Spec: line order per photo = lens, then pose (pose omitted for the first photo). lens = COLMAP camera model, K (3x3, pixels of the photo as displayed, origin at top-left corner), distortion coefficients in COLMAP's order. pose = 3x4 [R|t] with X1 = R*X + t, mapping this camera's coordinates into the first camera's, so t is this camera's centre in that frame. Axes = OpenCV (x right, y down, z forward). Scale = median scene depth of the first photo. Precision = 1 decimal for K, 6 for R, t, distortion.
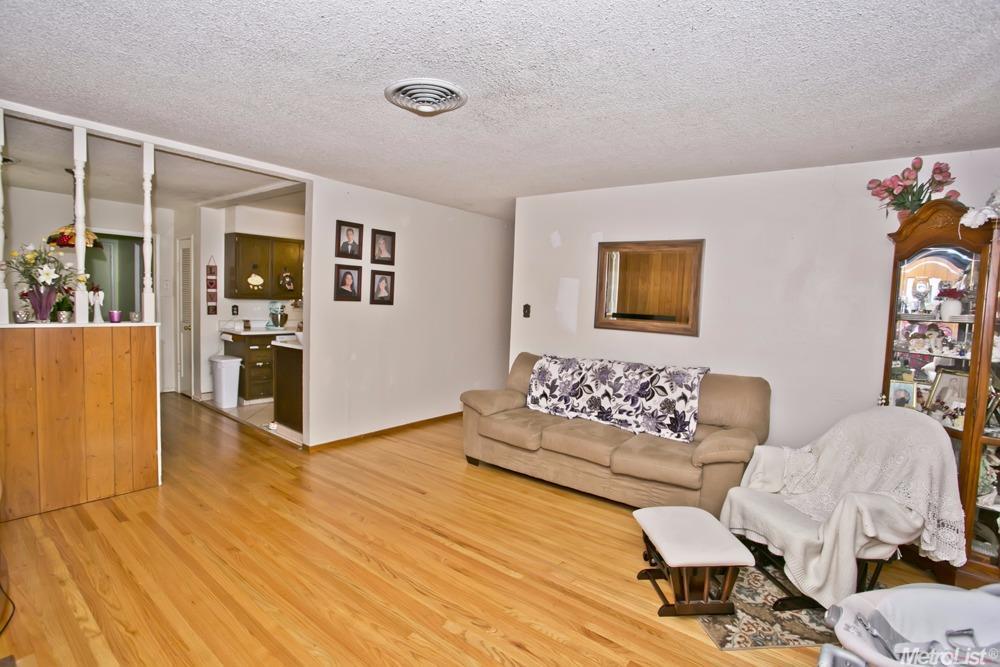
lens RADIAL K [[475.4, 0, 498.1], [0, 475.4, 332.3], [0, 0, 1]] dist [-0.035292, 0.000609]
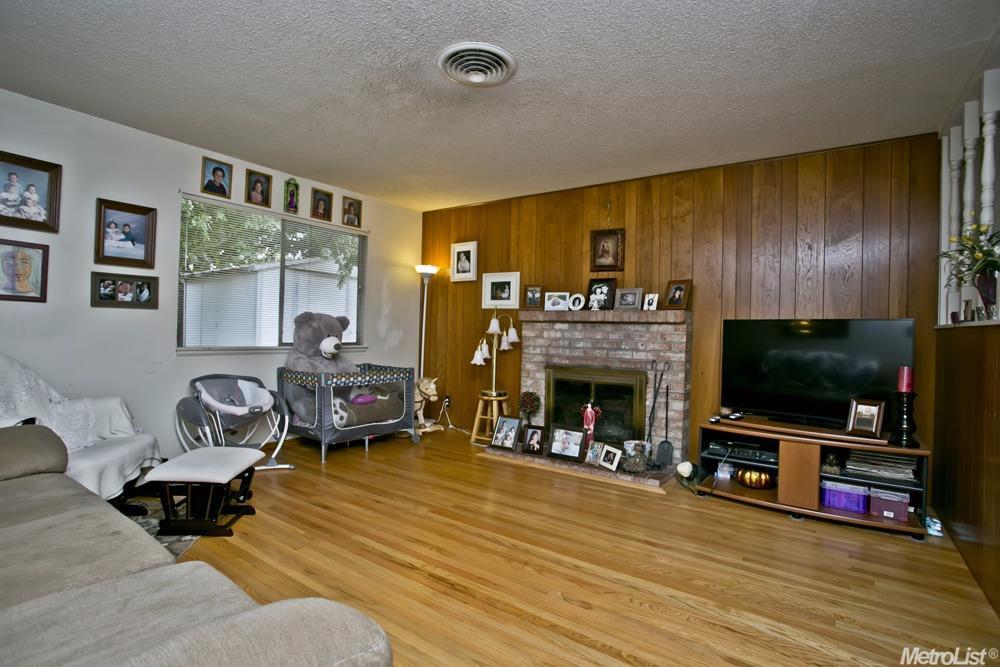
lens RADIAL K [[475.4, 0, 497.3], [0, 475.4, 335.4], [0, 0, 1]] dist [-0.035292, 0.000609]
pose [[-0.996531, -0.067546, -0.048620, -0.175360], [-0.070994, 0.994797, 0.073068, 0.004815], [0.043431, 0.076266, -0.996141, 1.976723]]
